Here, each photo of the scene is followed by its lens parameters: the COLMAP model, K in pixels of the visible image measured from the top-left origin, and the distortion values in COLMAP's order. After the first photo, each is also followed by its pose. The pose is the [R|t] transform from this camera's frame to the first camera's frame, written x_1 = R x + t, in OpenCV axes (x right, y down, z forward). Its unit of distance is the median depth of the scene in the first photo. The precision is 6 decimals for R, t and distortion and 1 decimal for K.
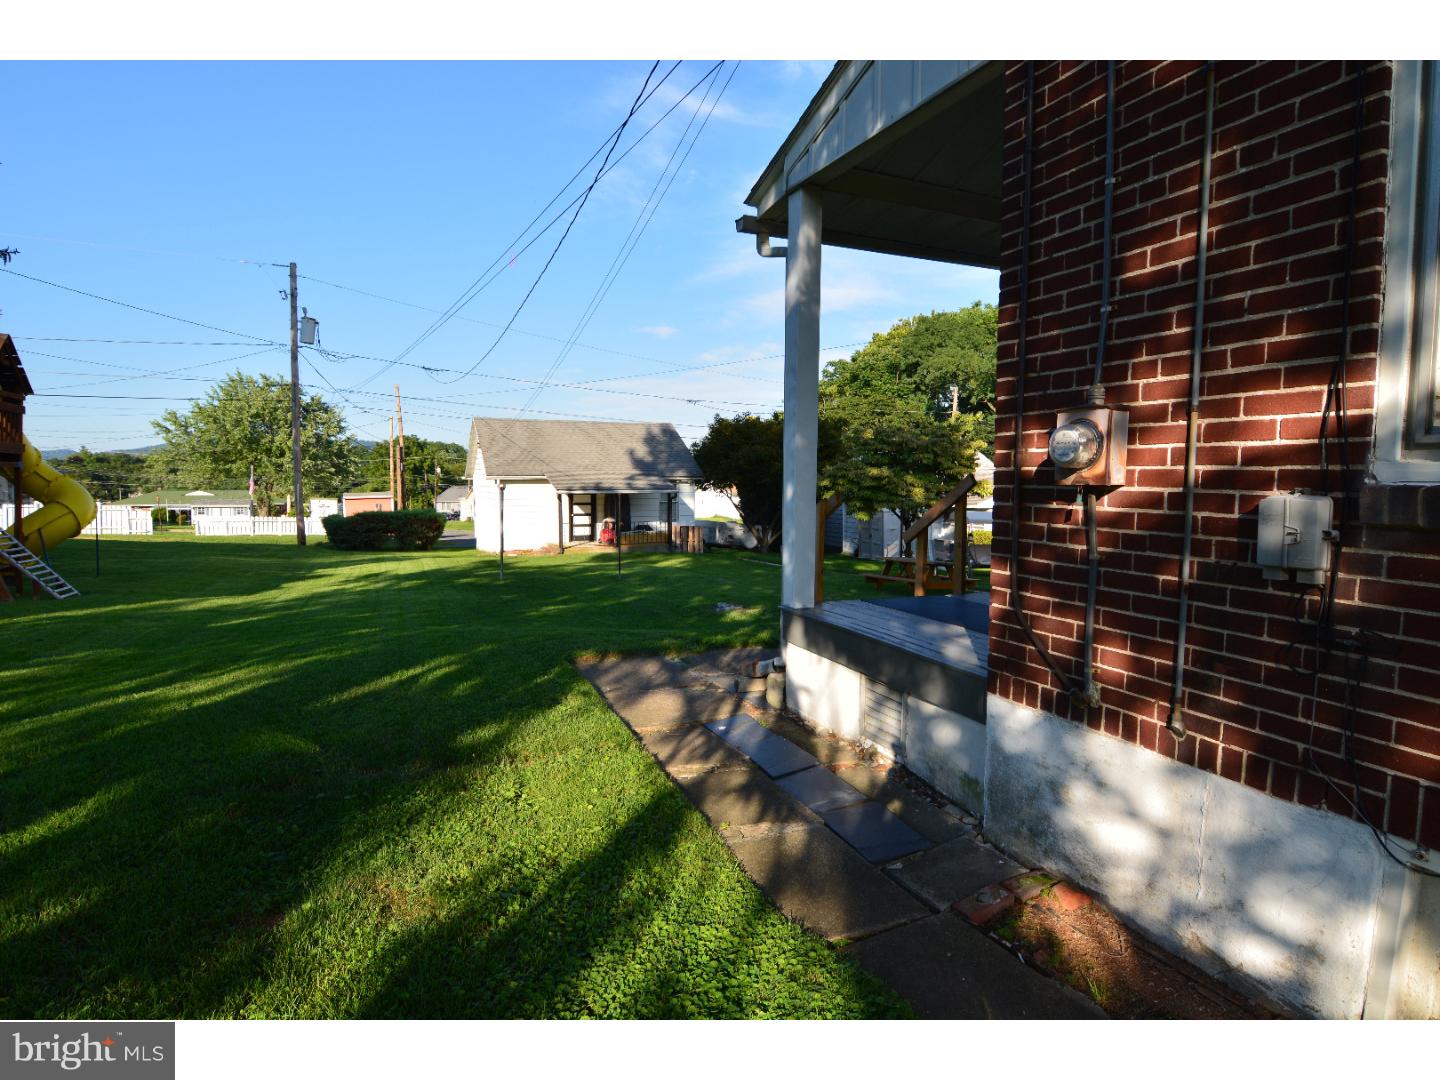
lens RADIAL K [[797.6, 0, 718.8], [0, 797.6, 549.1], [0, 0, 1]] dist [-0.000092, -0.000286]
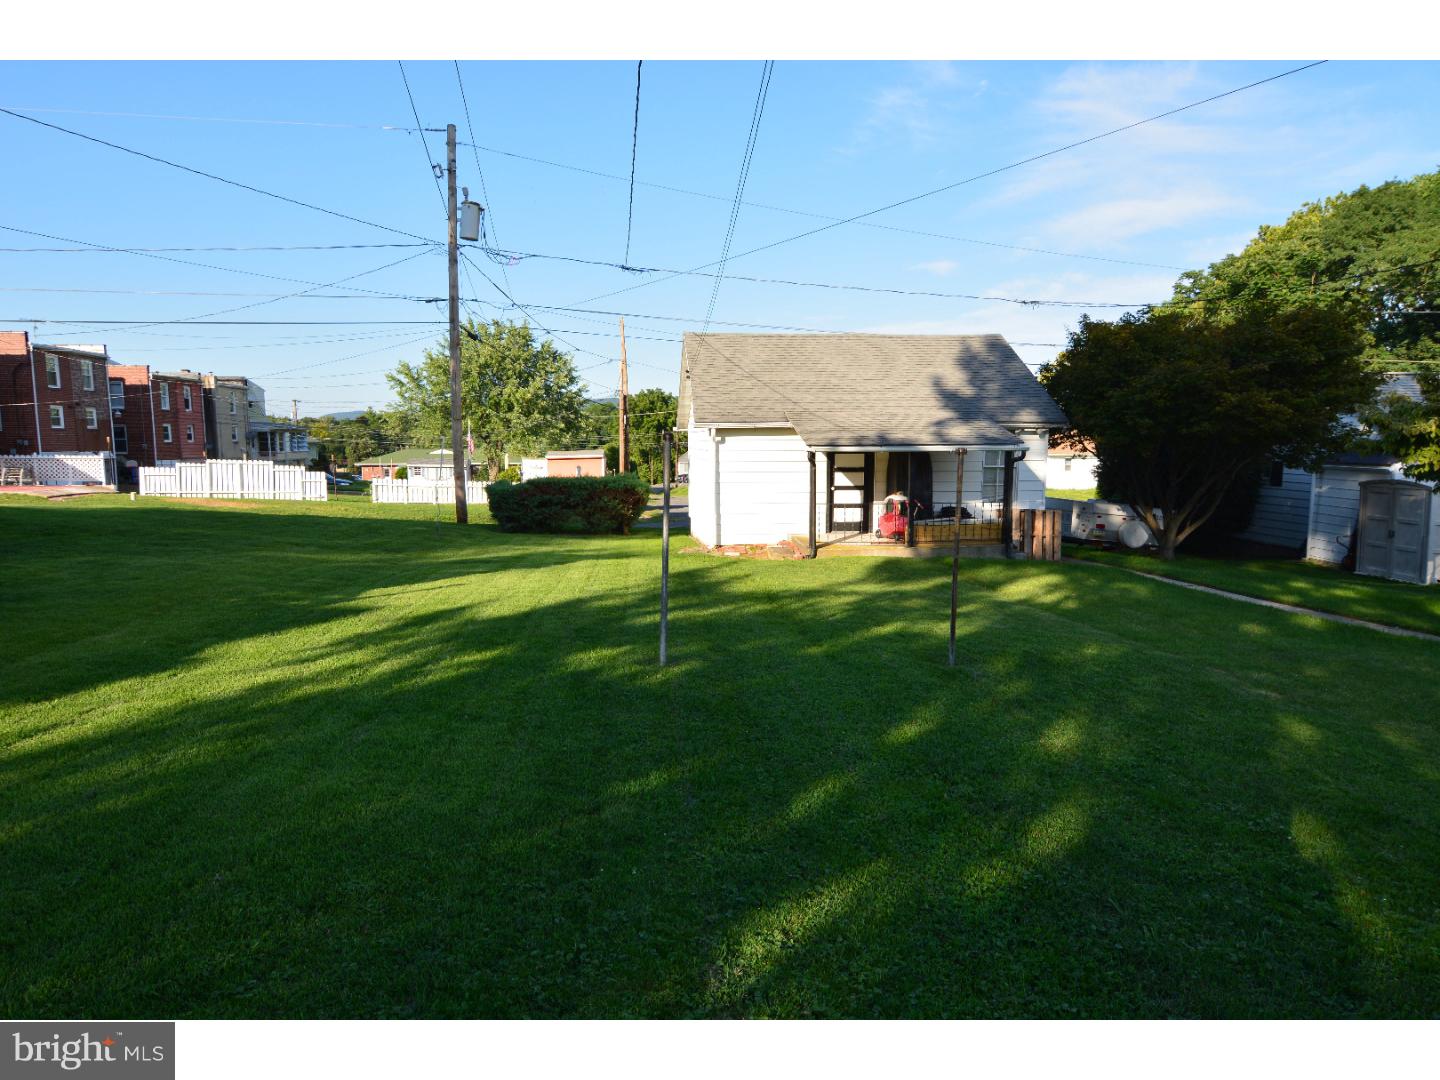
lens RADIAL K [[875.9, 0, 711.2], [0, 875.9, 542.0], [0, 0, 1]] dist [0.015550, -0.002402]
pose [[0.950652, 0.033294, -0.308468, -0.060386], [-0.023779, 0.999120, 0.034558, -0.020776], [0.309347, -0.025518, 0.950607, 0.314862]]
